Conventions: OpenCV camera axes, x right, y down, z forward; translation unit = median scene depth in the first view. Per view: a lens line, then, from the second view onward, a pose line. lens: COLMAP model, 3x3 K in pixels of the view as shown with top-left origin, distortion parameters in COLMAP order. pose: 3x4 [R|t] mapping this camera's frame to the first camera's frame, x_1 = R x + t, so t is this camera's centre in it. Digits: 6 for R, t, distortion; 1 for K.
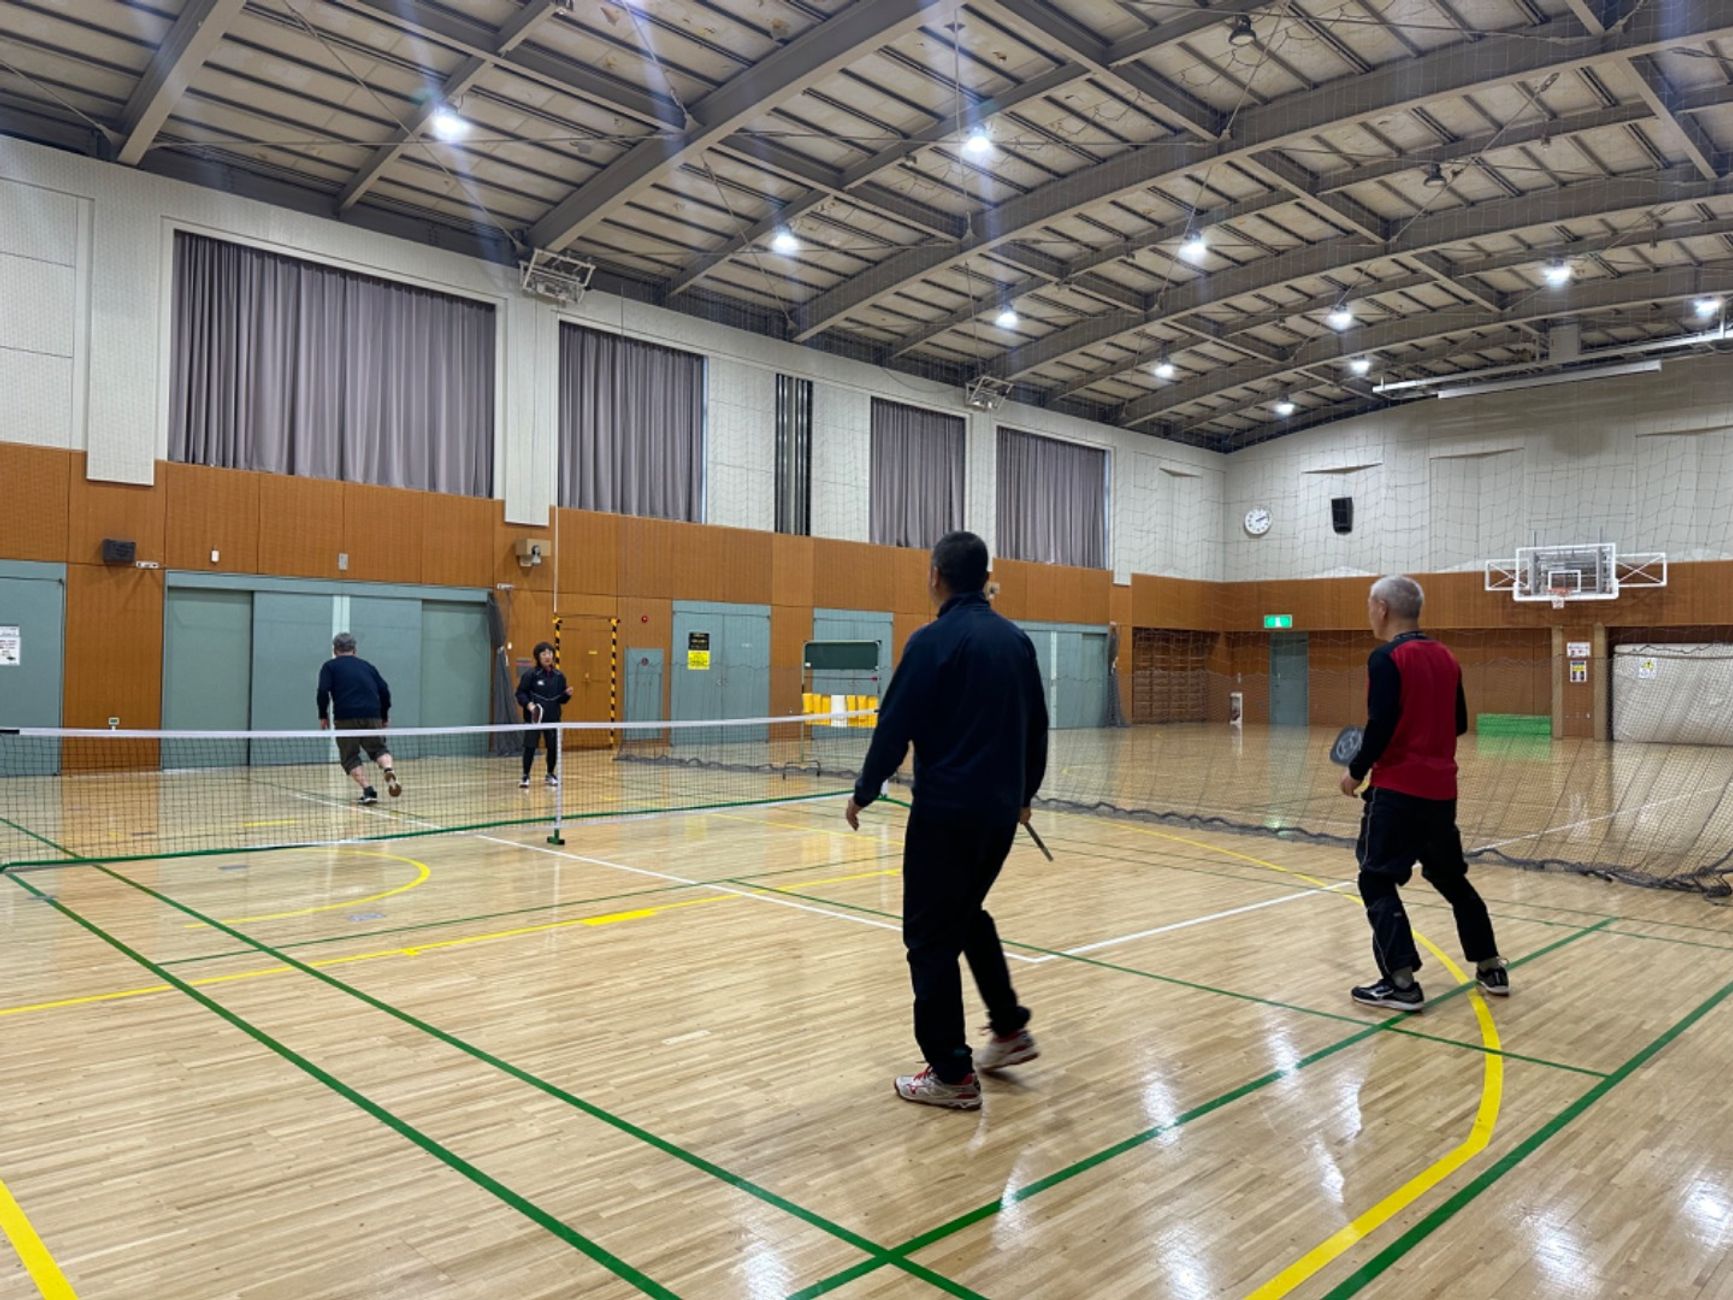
lens RADIAL K [[1200.2, 0, 875.4], [0, 1200.2, 656.1], [0, 0, 1]] dist [0.065464, -0.080760]
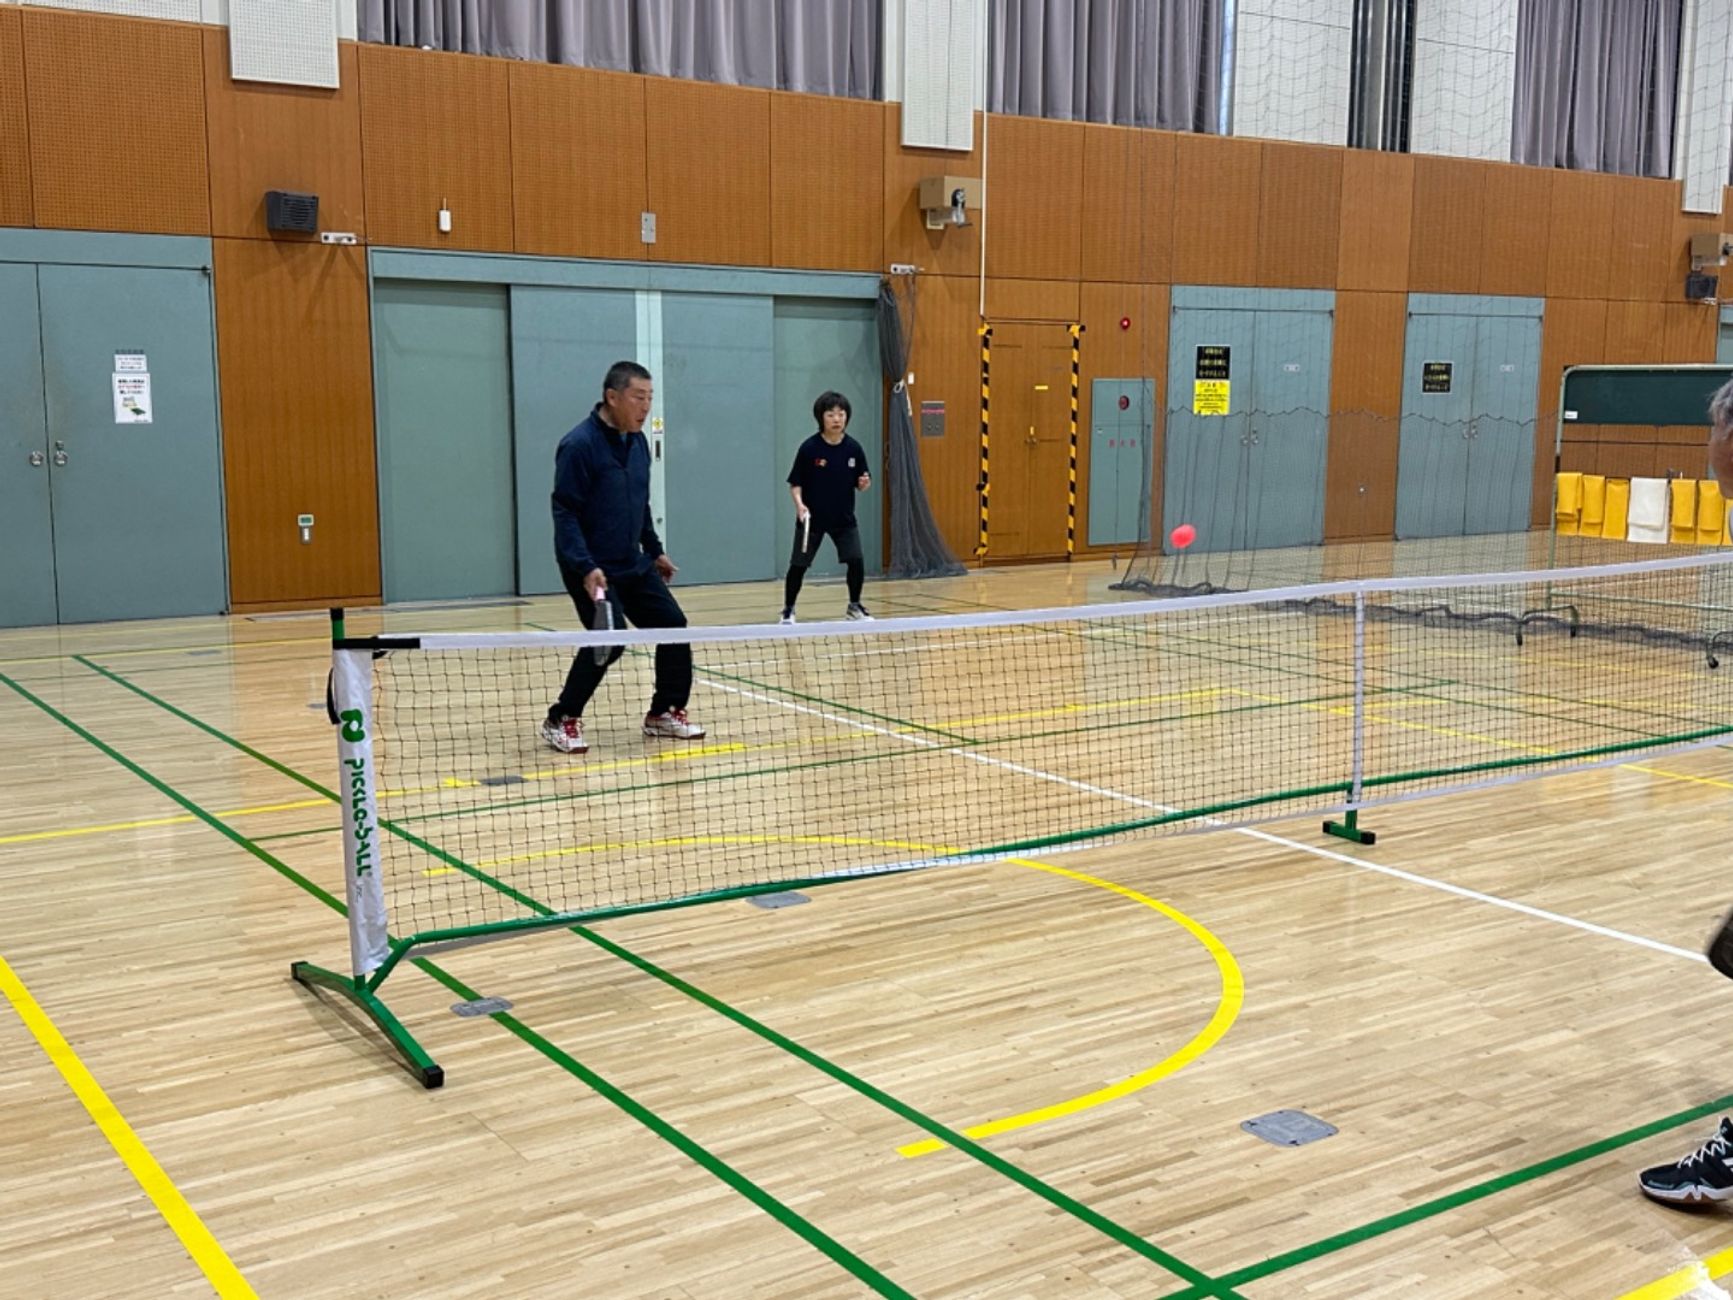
lens RADIAL K [[1864.2, 0, 889.6], [0, 1864.2, 656.8], [0, 0, 1]] dist [0.211720, -0.481915]
pose [[0.983990, 0.018583, -0.177253, -0.158136], [0.008606, 0.988435, 0.151400, -0.012543], [0.178017, -0.150502, 0.972450, 0.140270]]
